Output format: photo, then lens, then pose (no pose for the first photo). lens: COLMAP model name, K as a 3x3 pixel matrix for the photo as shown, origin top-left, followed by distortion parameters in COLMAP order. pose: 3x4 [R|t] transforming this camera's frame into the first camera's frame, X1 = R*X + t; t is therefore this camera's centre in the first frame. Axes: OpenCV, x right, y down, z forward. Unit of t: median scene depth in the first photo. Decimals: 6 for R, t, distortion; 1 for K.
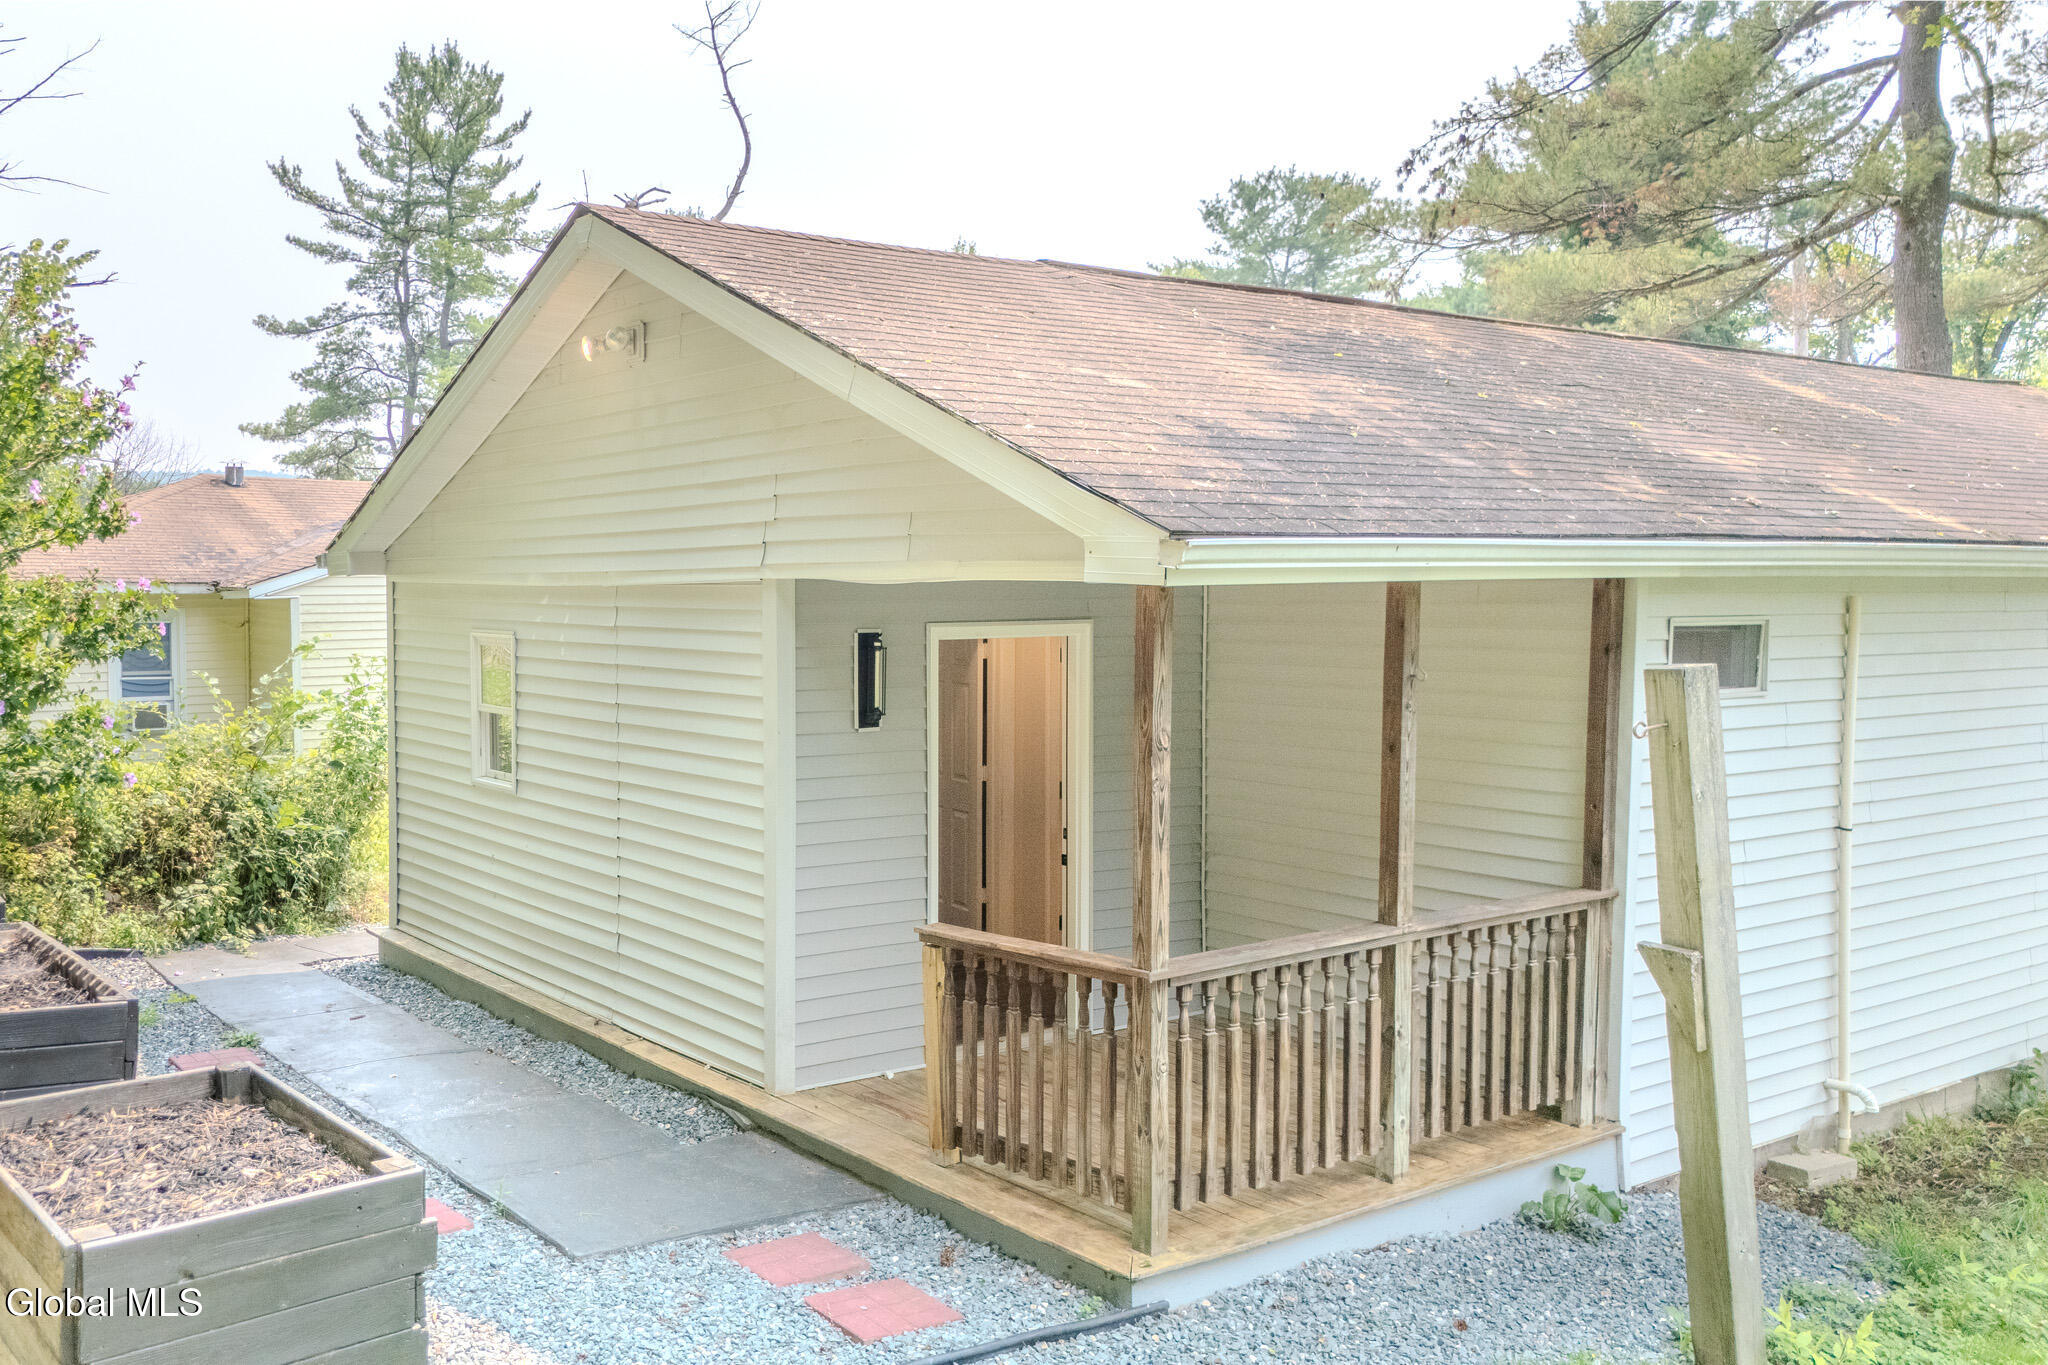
lens RADIAL K [[1787.0, 0, 850.1], [0, 1787.0, 674.9], [0, 0, 1]] dist [0.085829, -0.107538]
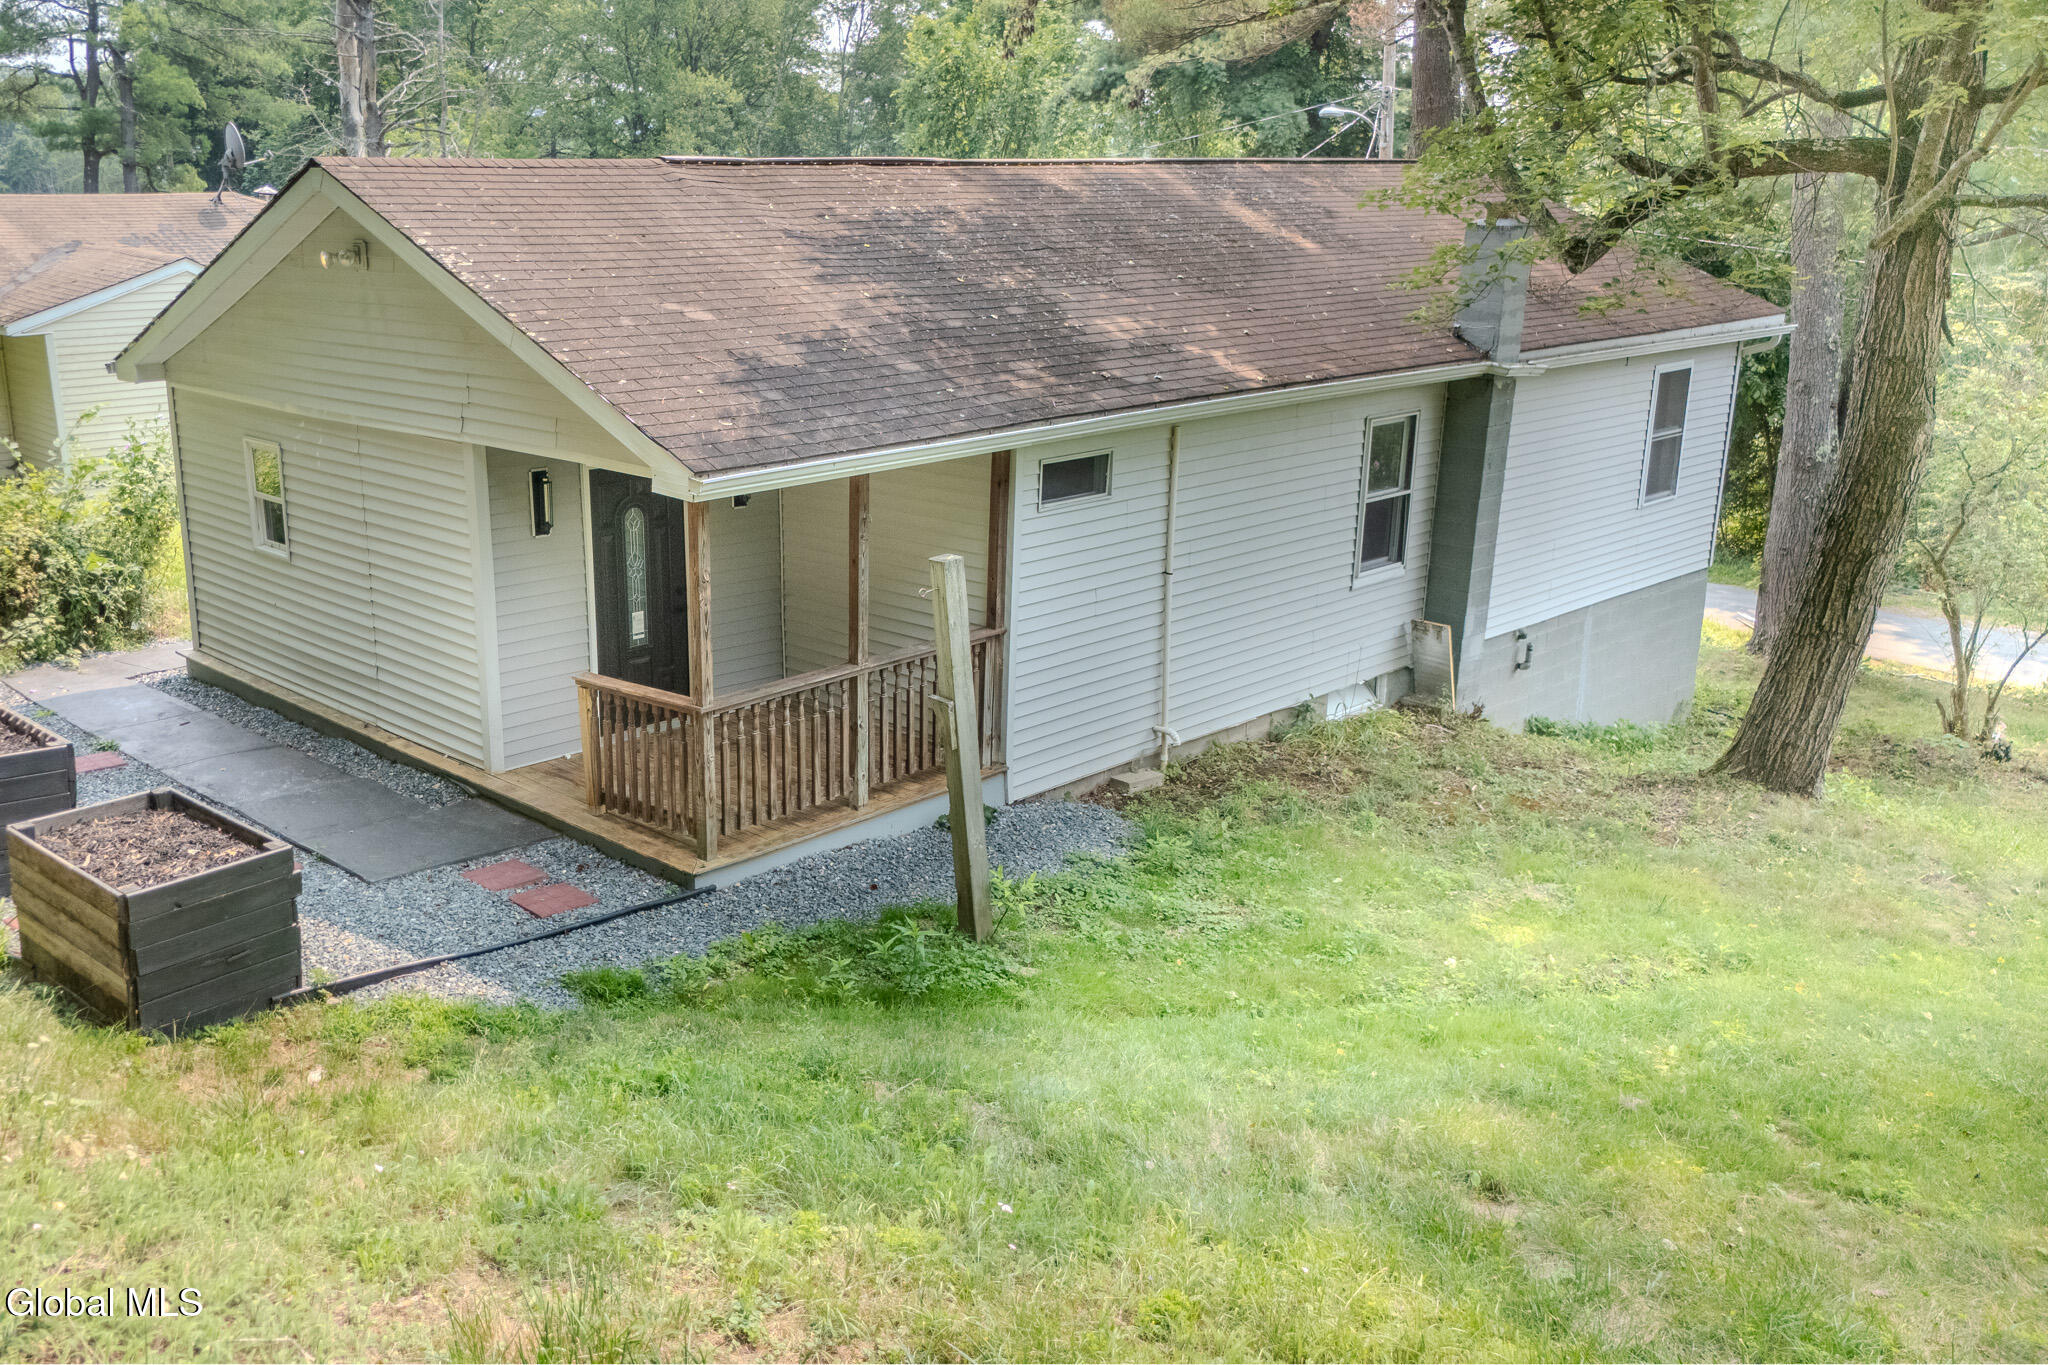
lens RADIAL K [[1787.0, 0, 846.0], [0, 1787.0, 672.7], [0, 0, 1]] dist [0.085829, -0.107538]
pose [[0.989701, -0.043115, 0.136500, 0.056676], [0.012696, 0.976243, 0.216307, -0.192757], [-0.142584, -0.212346, 0.966736, -0.551401]]
